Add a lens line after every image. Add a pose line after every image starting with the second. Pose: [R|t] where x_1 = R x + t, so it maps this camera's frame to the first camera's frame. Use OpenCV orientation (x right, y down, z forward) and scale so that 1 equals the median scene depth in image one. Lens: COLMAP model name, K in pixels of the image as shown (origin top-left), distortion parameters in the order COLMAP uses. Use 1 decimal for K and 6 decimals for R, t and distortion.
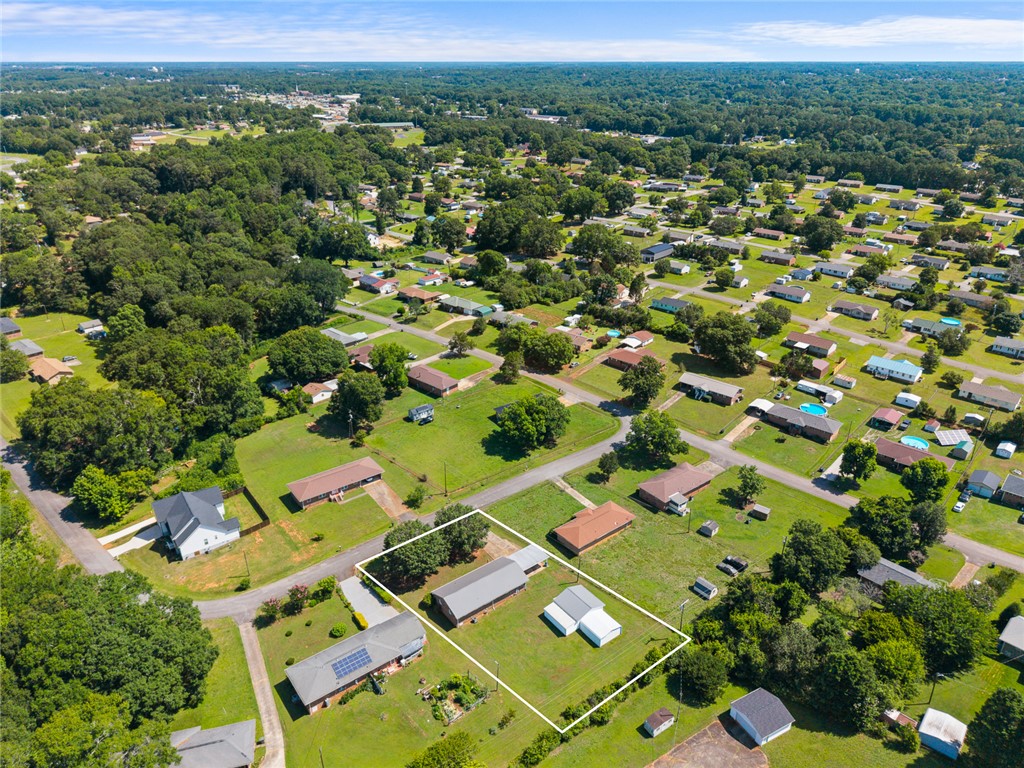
lens RADIAL K [[695.3, 0, 512.0], [0, 695.3, 384.0], [0, 0, 1]] dist [0.070644, -0.098274]
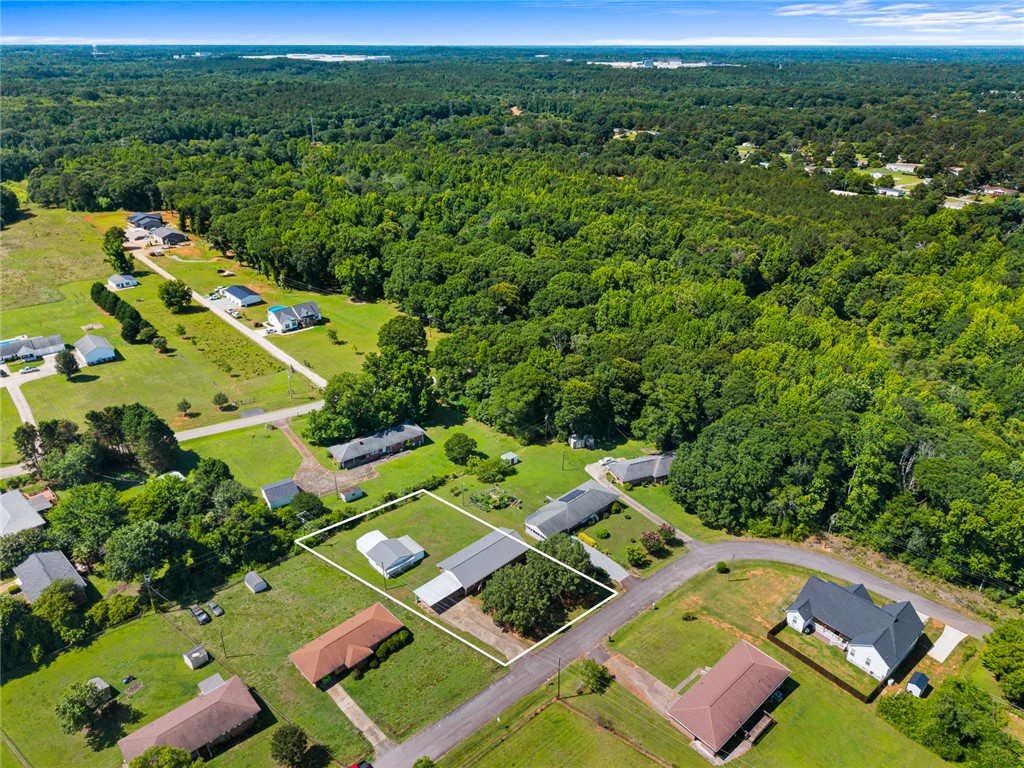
lens RADIAL K [[695.3, 0, 512.0], [0, 695.3, 384.0], [0, 0, 1]] dist [0.070644, -0.098274]
pose [[-0.995729, 0.036476, -0.084809, -0.007137], [-0.043310, 0.626717, 0.778043, -0.435713], [0.081532, 0.778393, -0.622461, 0.952962]]
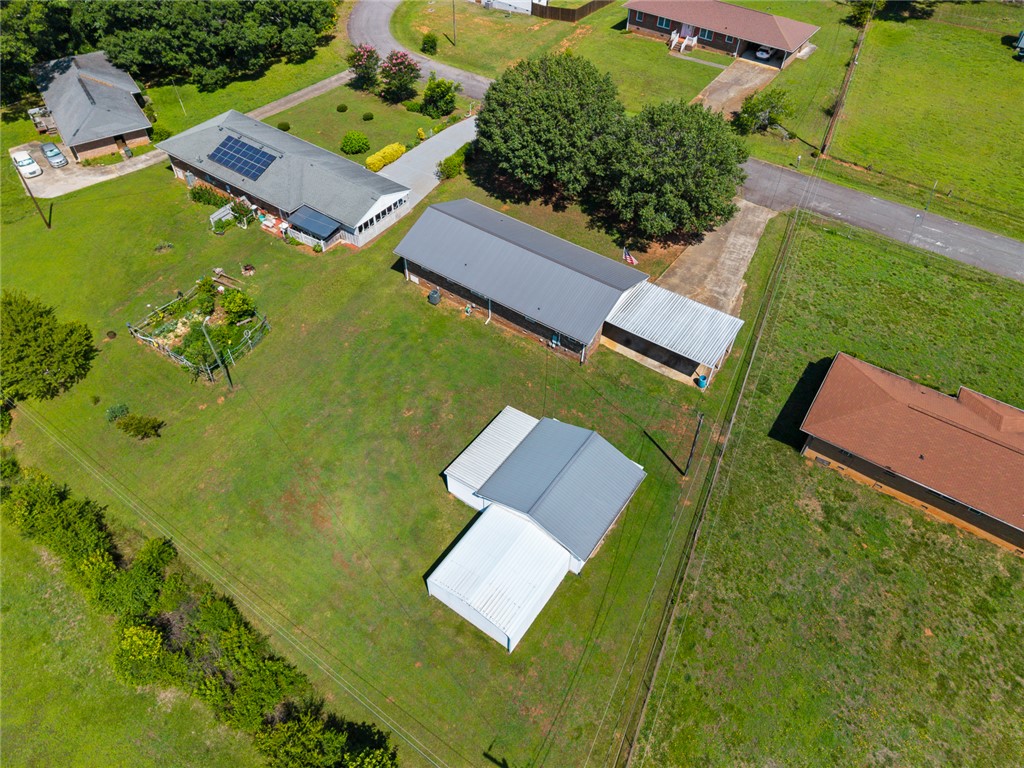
lens RADIAL K [[695.3, 0, 512.0], [0, 695.3, 384.0], [0, 0, 1]] dist [0.070644, -0.098274]
pose [[0.307536, 0.706695, -0.637184, 0.161961], [-0.427443, 0.700872, 0.571026, 0.078482], [0.850126, 0.096749, 0.517615, 0.533843]]
